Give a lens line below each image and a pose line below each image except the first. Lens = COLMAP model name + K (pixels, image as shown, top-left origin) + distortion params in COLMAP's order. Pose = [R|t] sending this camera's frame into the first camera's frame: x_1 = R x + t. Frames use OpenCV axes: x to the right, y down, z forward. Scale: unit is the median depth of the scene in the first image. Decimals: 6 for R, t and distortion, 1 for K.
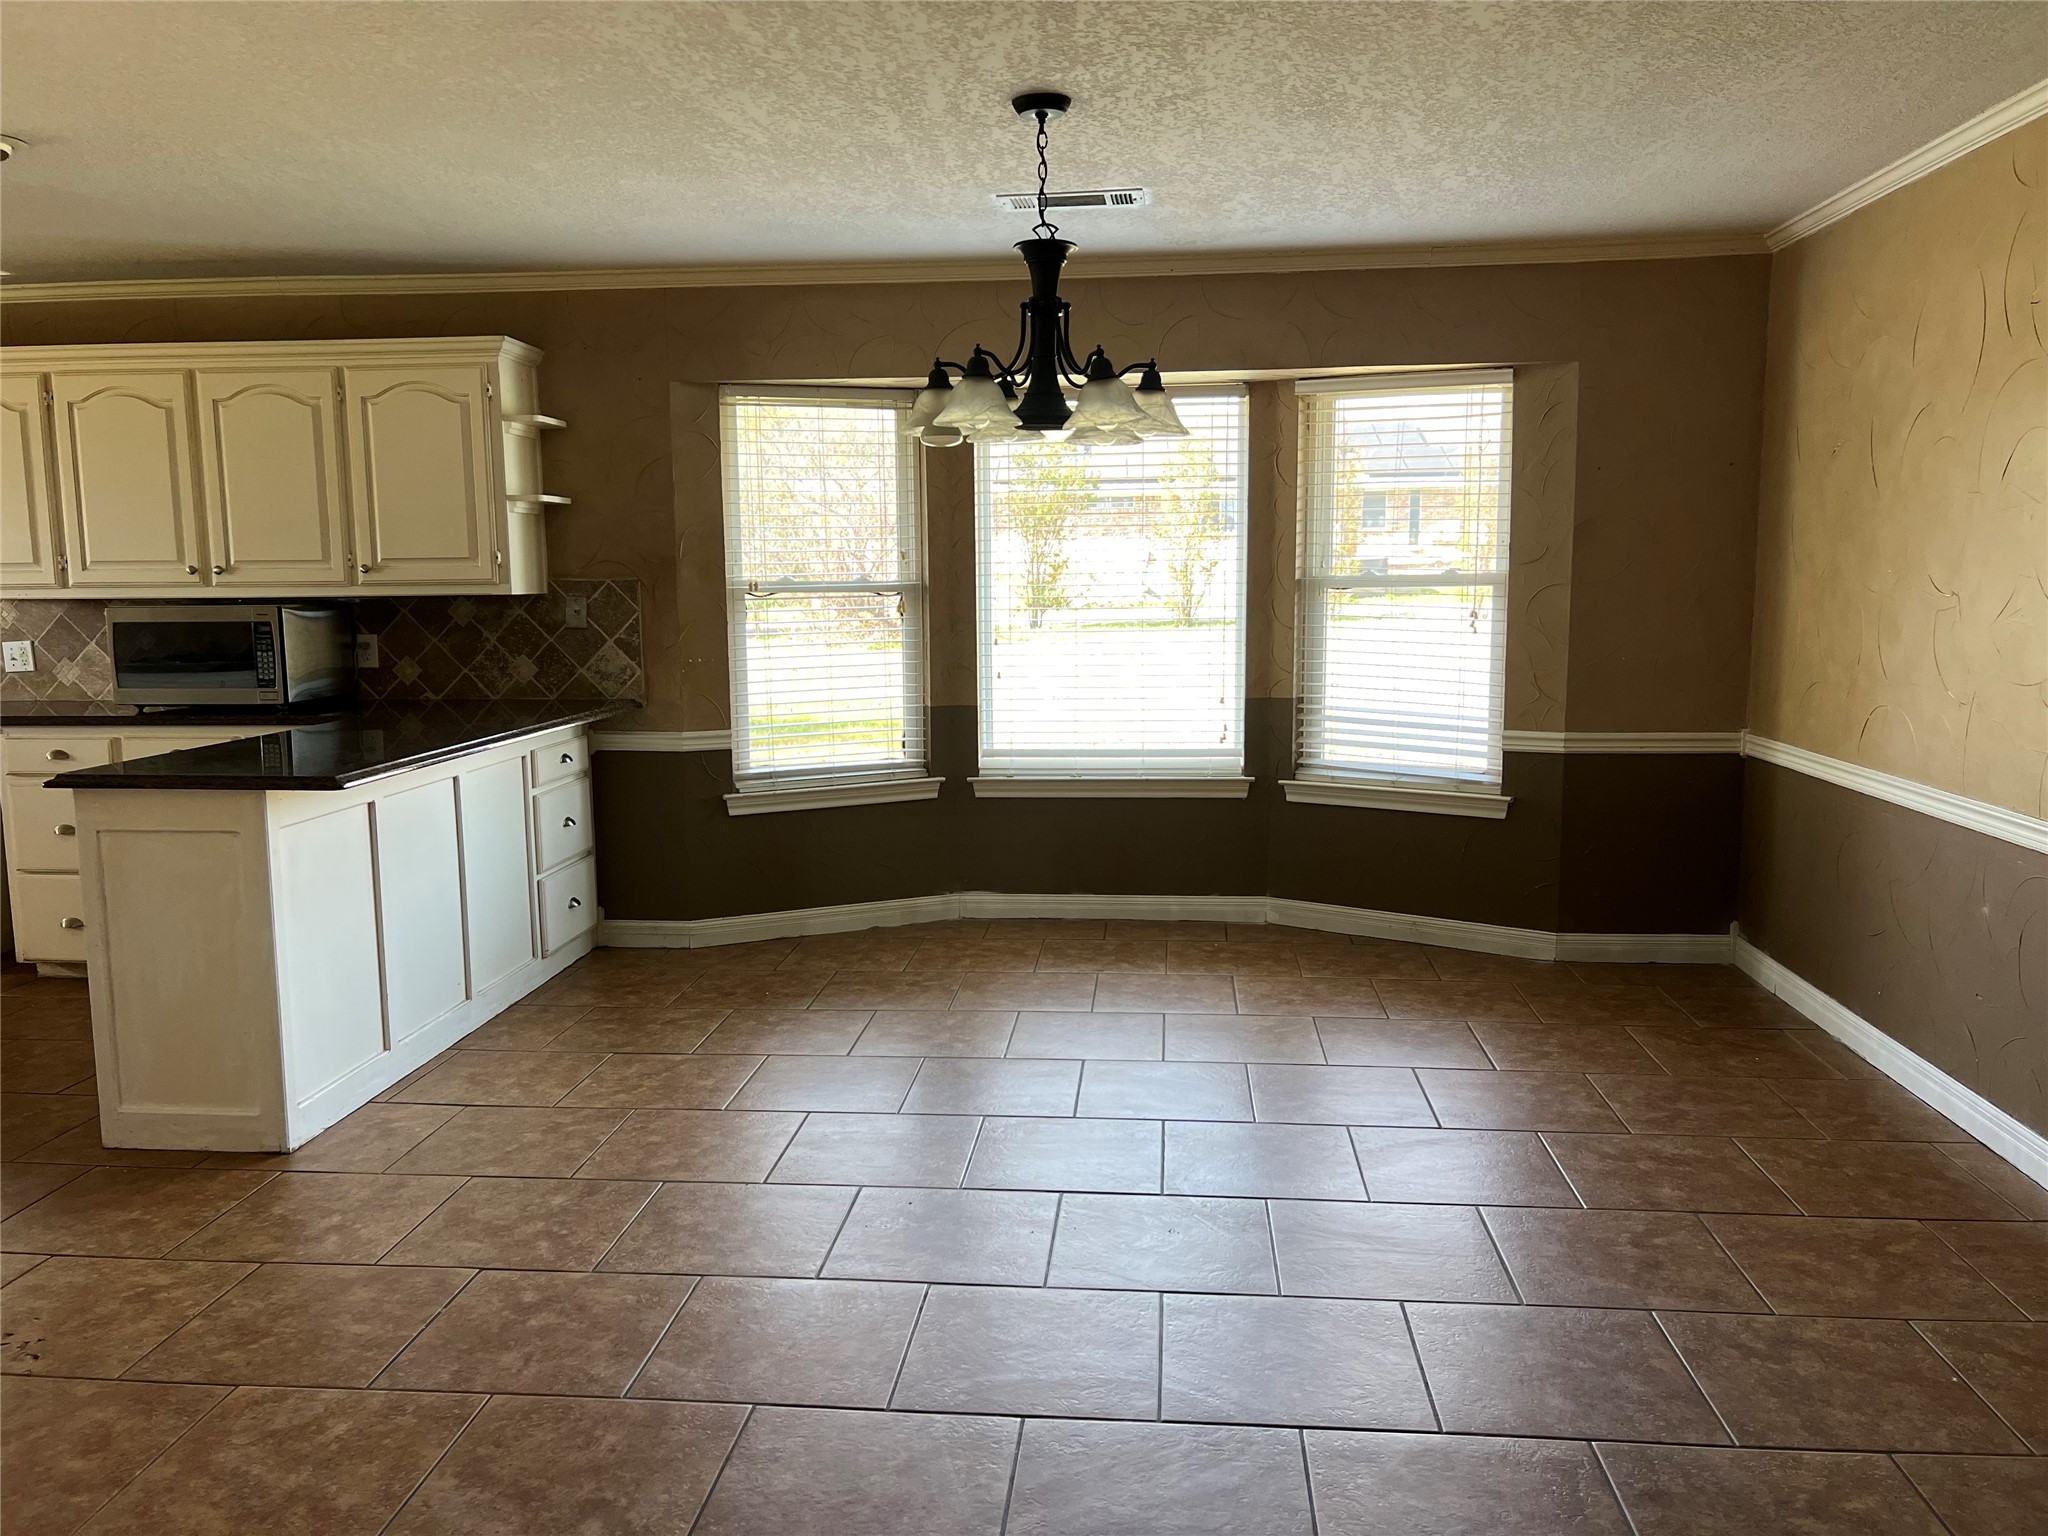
lens RADIAL K [[1553.1, 0, 1022.9], [0, 1553.1, 766.5], [0, 0, 1]] dist [0.044236, -0.002652]
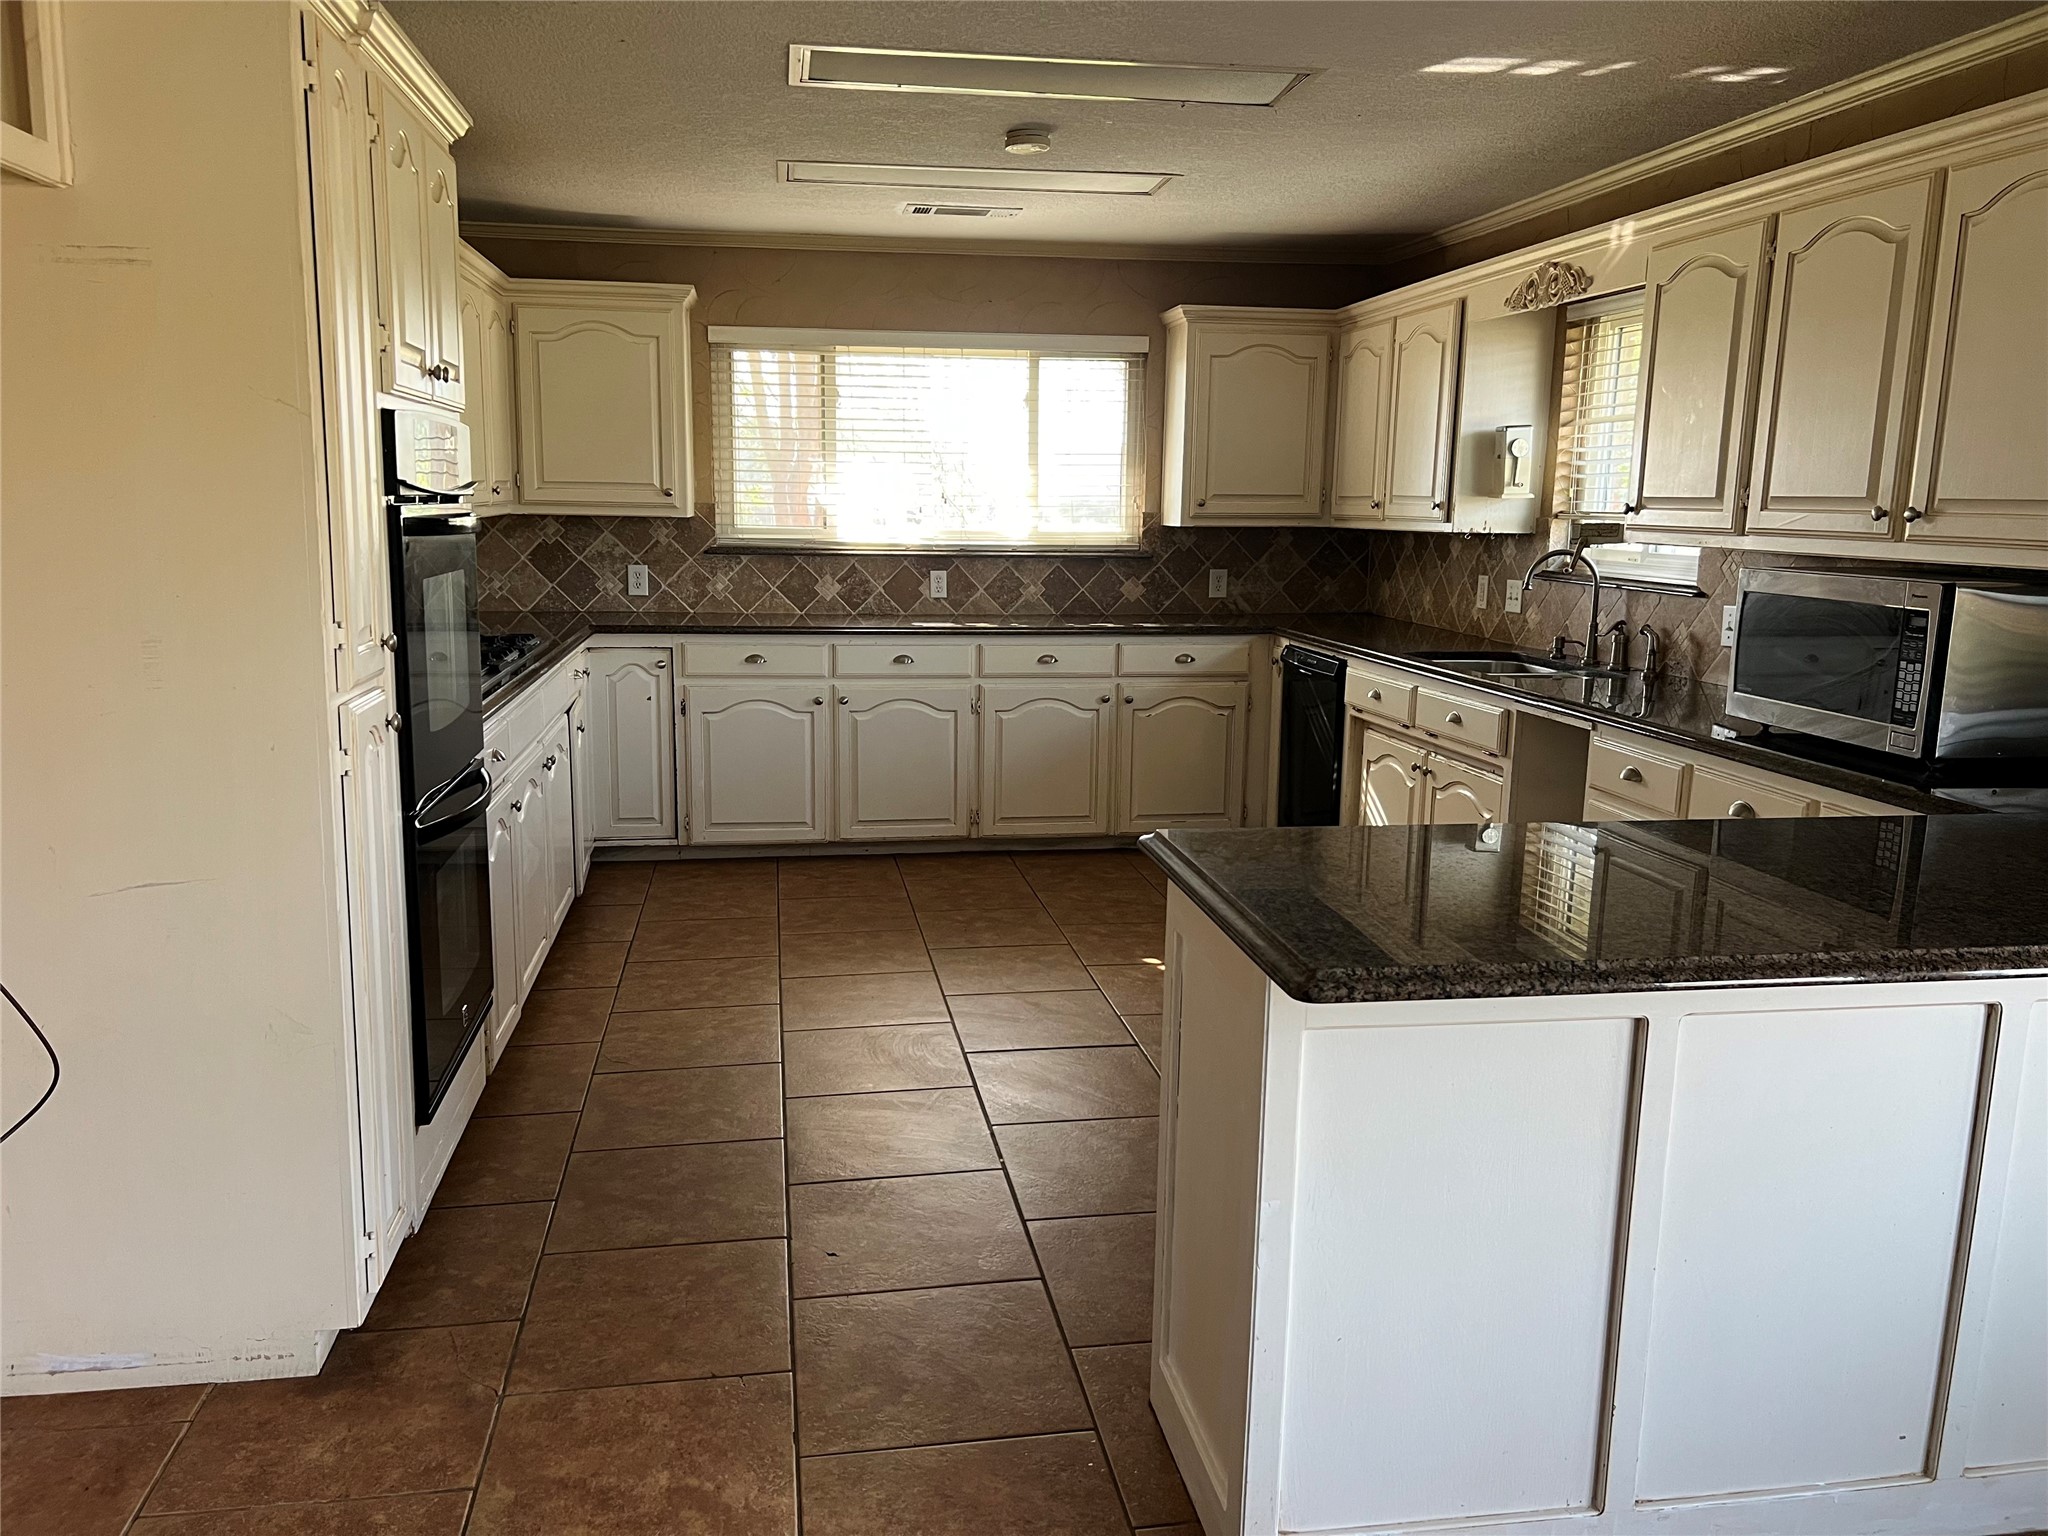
lens RADIAL K [[1553.1, 0, 1024.1], [0, 1553.1, 770.2], [0, 0, 1]] dist [0.044236, -0.002652]
pose [[0.253596, 0.190019, -0.948463, -0.019420], [-0.142392, 0.977167, 0.157698, -0.079201], [0.956772, 0.095062, 0.274863, 0.543843]]
